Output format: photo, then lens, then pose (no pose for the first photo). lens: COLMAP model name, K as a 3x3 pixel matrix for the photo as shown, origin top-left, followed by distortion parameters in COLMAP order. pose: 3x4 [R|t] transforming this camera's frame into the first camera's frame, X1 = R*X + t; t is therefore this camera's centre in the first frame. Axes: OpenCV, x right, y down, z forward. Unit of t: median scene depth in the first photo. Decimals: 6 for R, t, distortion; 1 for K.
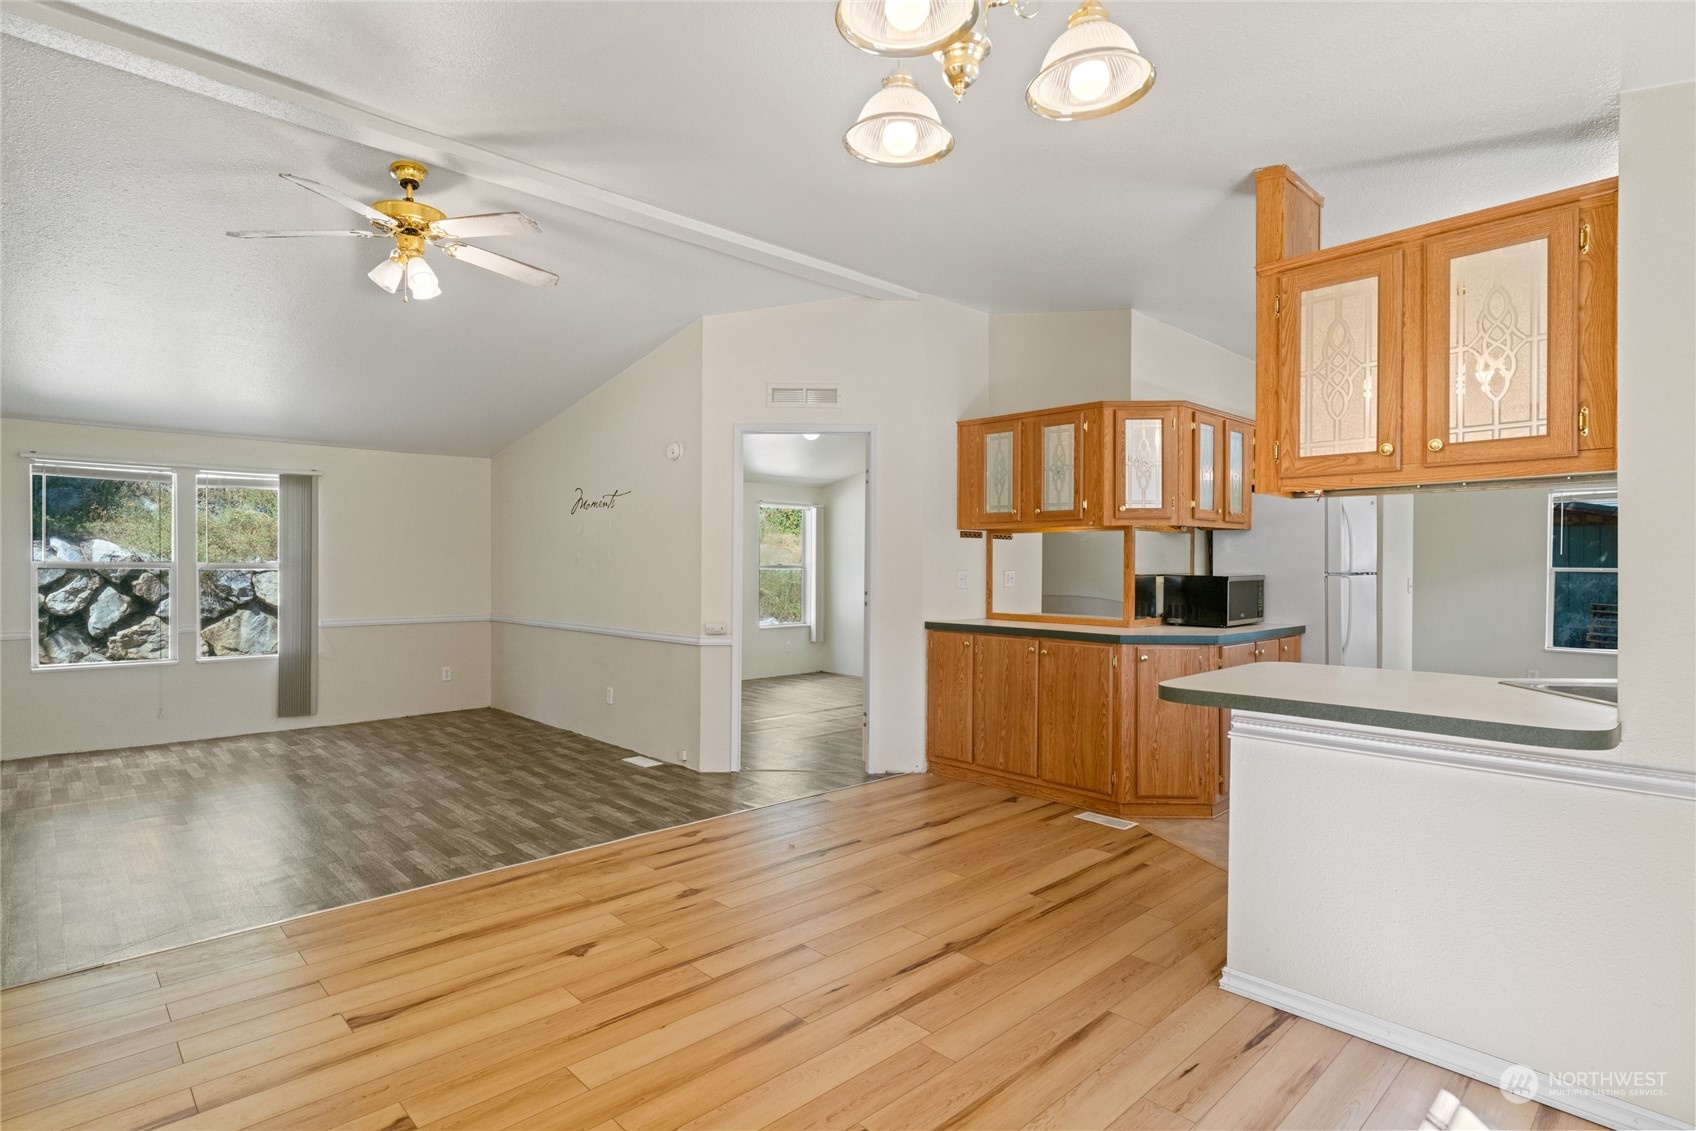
lens RADIAL K [[857.2, 0, 836.9], [0, 857.2, 564.0], [0, 0, 1]] dist [-0.009901, 0.006237]
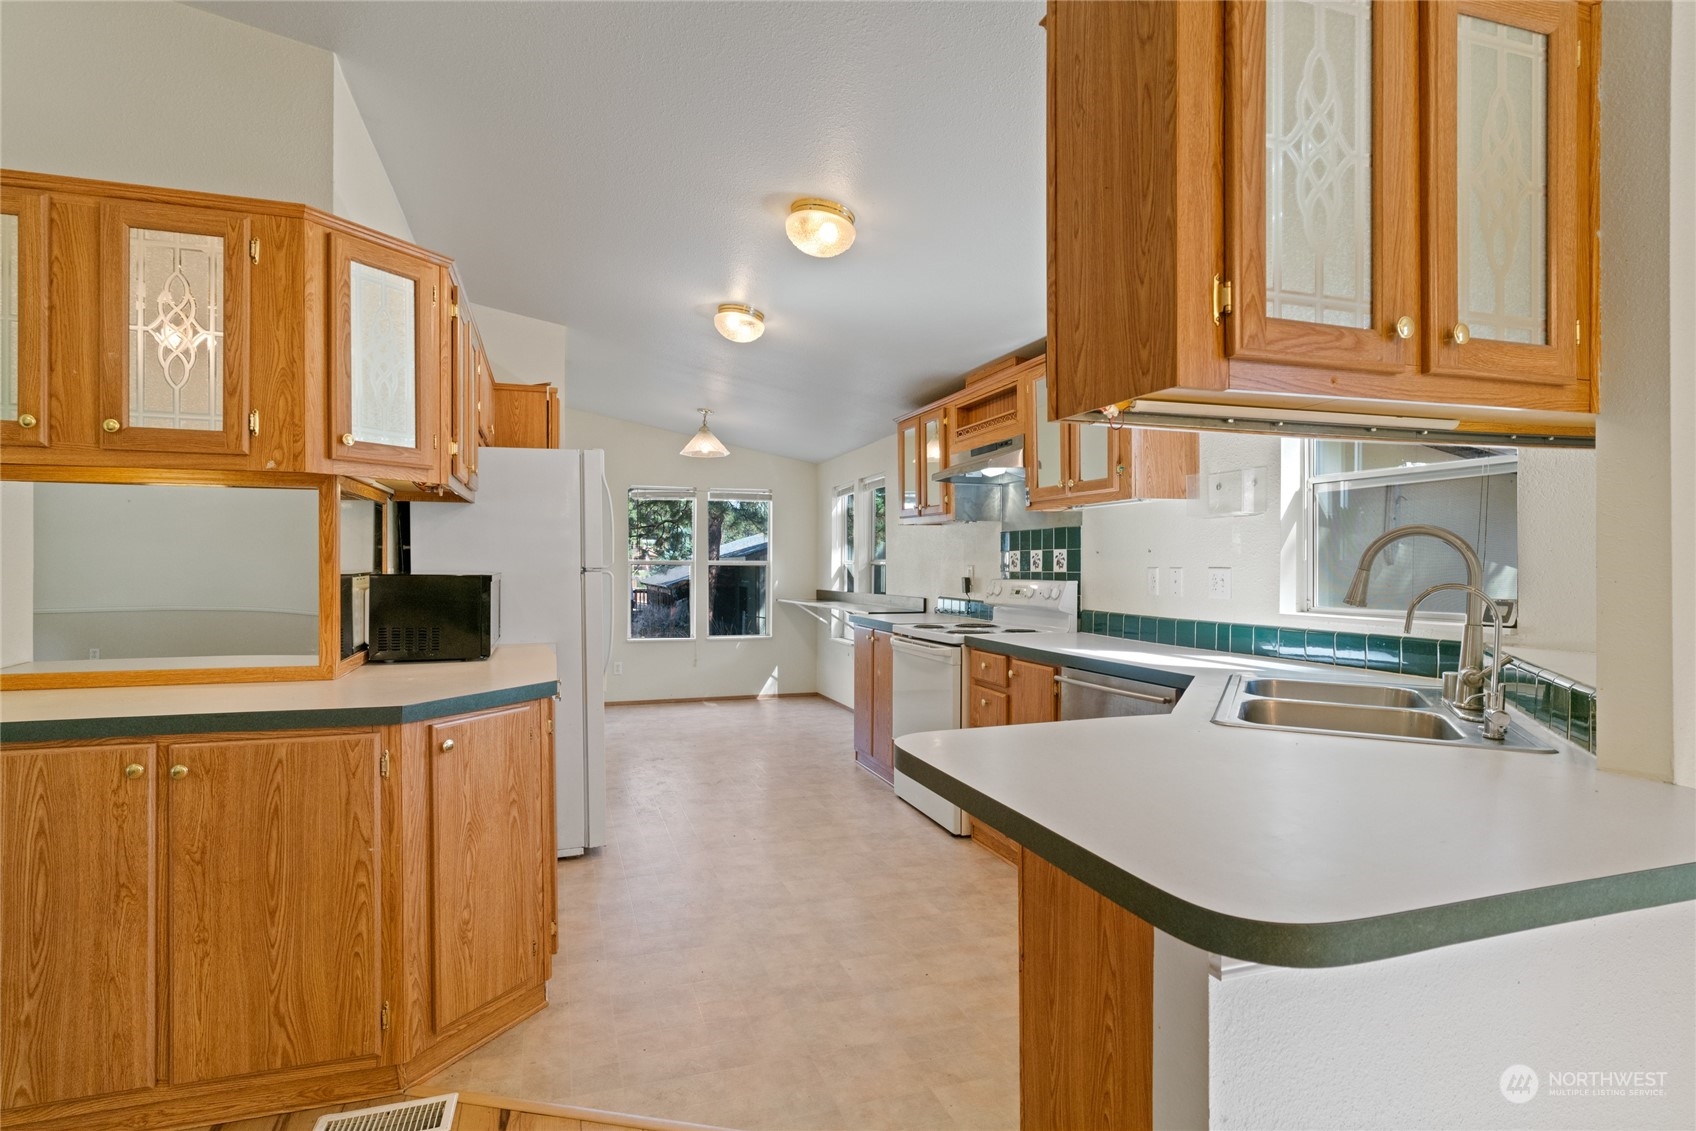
lens RADIAL K [[857.2, 0, 834.3], [0, 857.2, 566.8], [0, 0, 1]] dist [-0.009901, 0.006237]
pose [[0.429346, -0.008999, 0.903095, 0.012949], [0.000614, 0.999953, 0.009673, 0.003280], [-0.903140, -0.003598, 0.429332, 0.580354]]
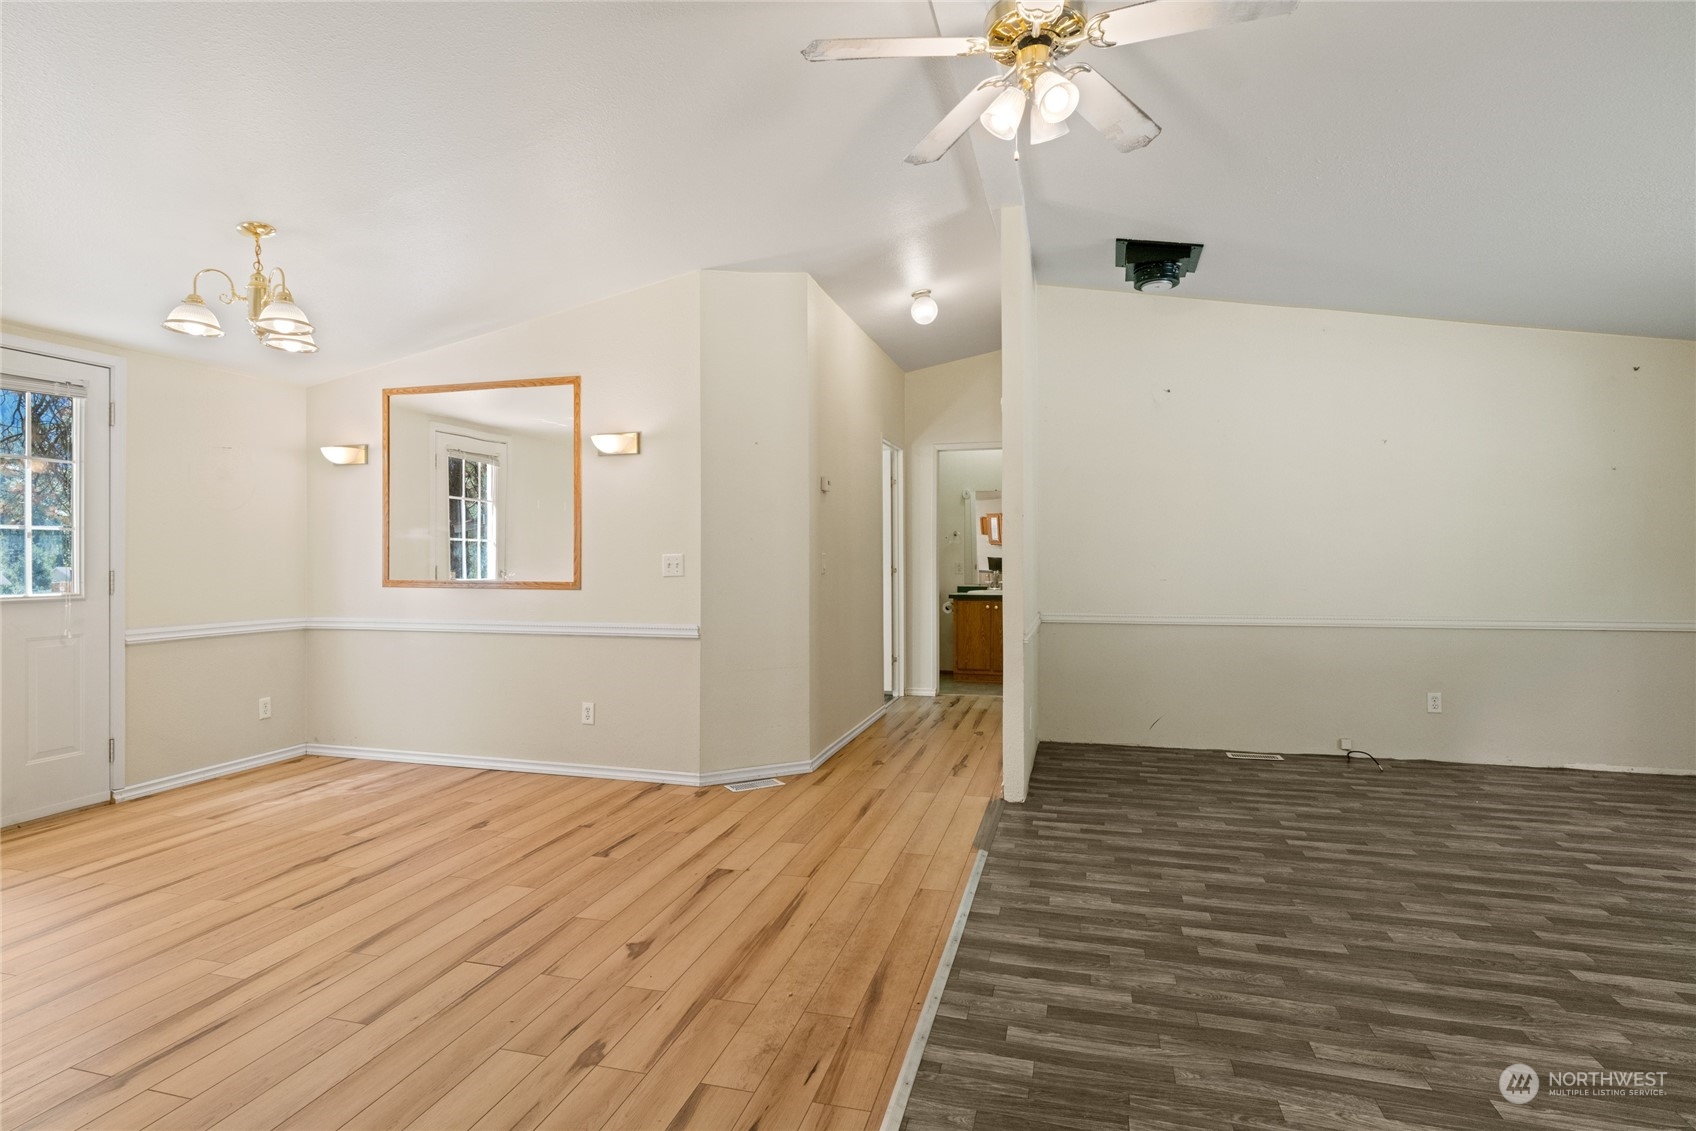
lens RADIAL K [[857.2, 0, 834.6], [0, 857.2, 556.7], [0, 0, 1]] dist [-0.009901, 0.006237]
pose [[-0.857514, -0.004371, -0.514443, -0.003286], [-0.002369, 0.999987, -0.004549, 0.020495], [0.514456, -0.002682, -0.857513, 1.213072]]
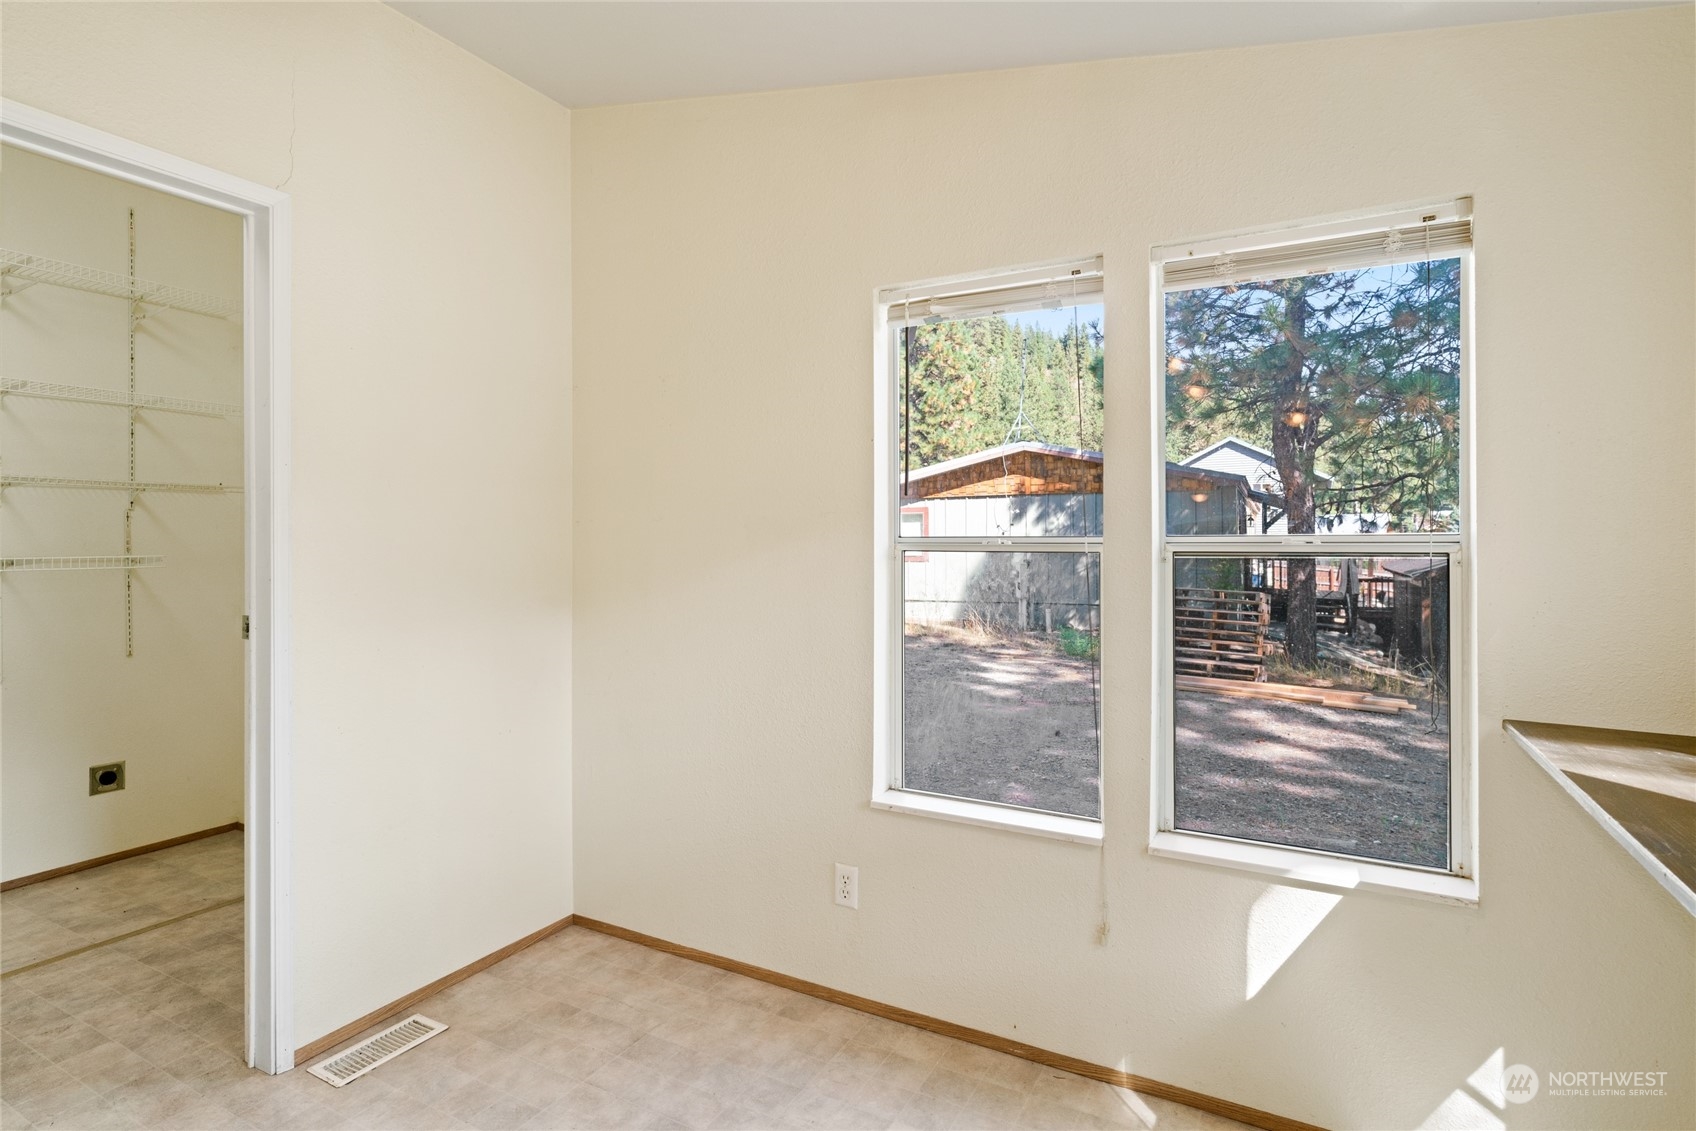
lens RADIAL K [[884.0, 0, 806.1], [0, 884.0, 538.7], [0, 0, 1]] dist [-0.002497, -0.000621]
pose [[0.957230, -0.007754, 0.289224, 1.244392], [0.008472, 0.999963, -0.001231, 0.008078], [-0.289204, 0.003628, 0.957261, 1.214190]]
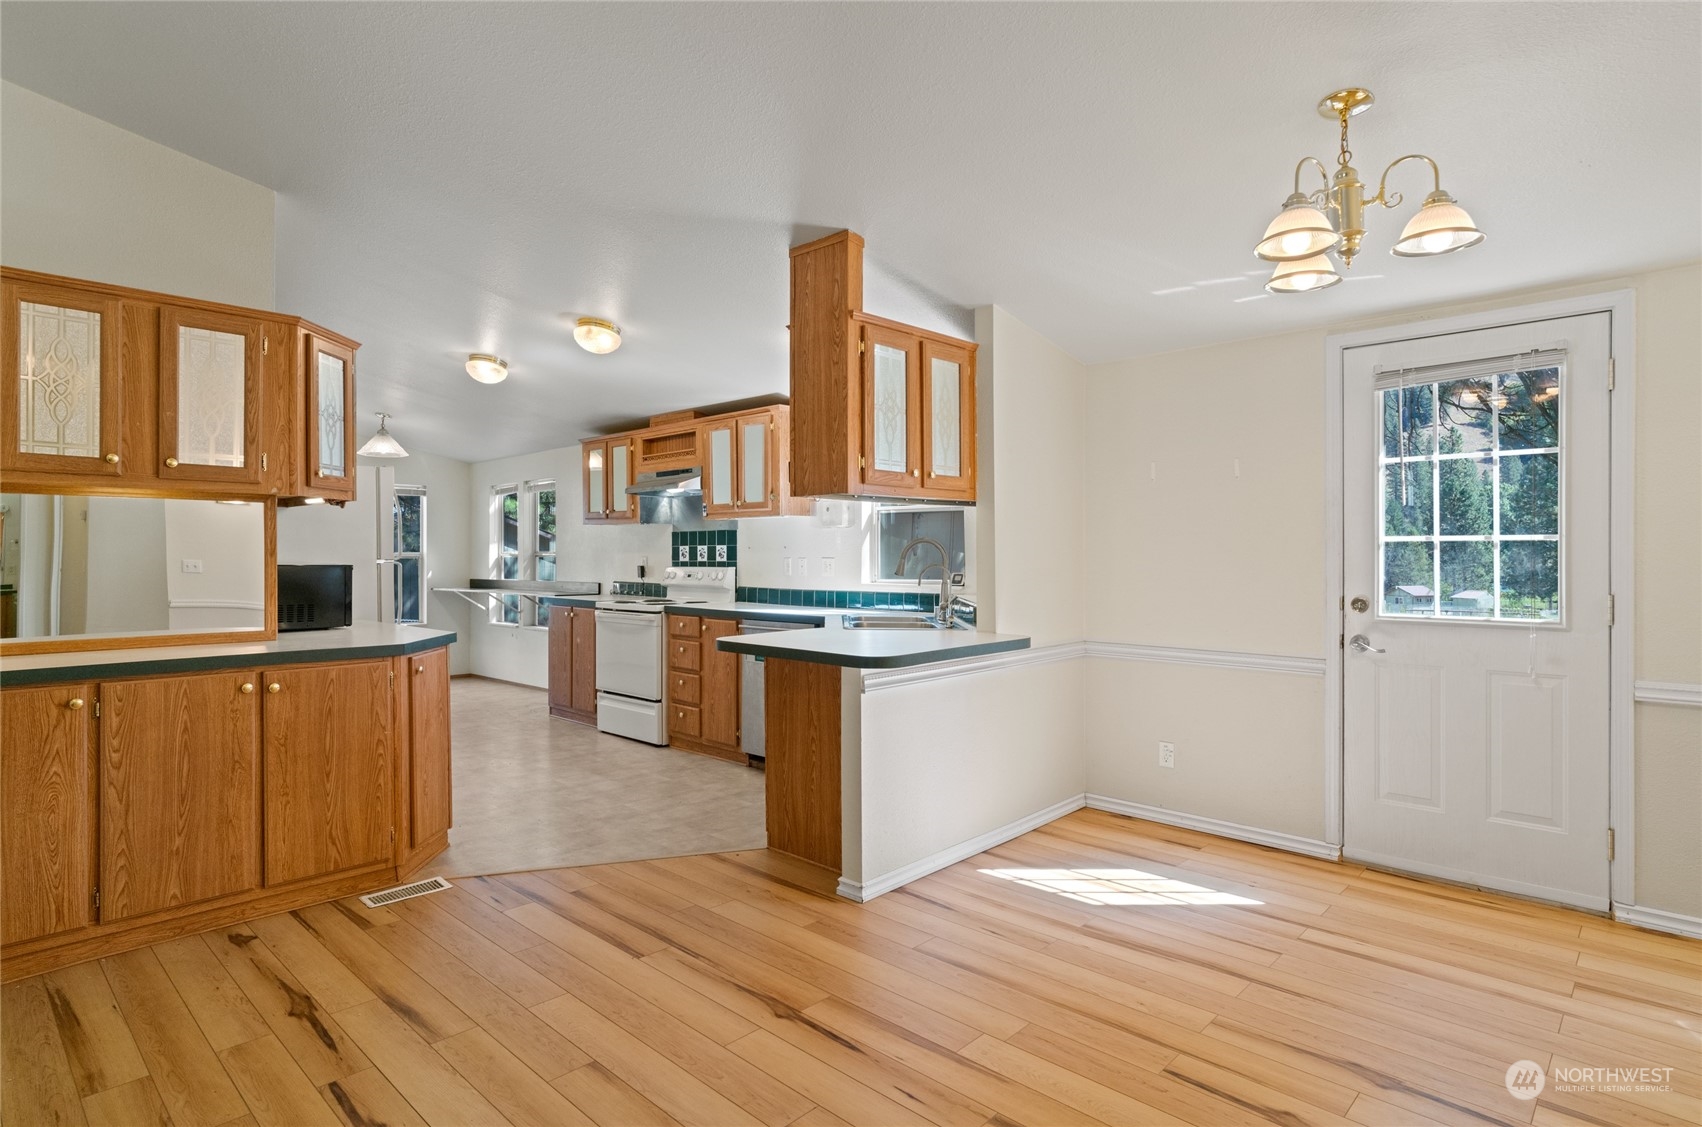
lens RADIAL K [[887.1, 0, 844.6], [0, 887.1, 555.1], [0, 0, 1]] dist [-0.015189, 0.008112]
pose [[-0.051520, -0.007367, 0.998645, -0.465893], [-0.000809, 0.999973, 0.007335, -0.001845], [-0.998672, -0.000430, -0.051524, 0.639945]]
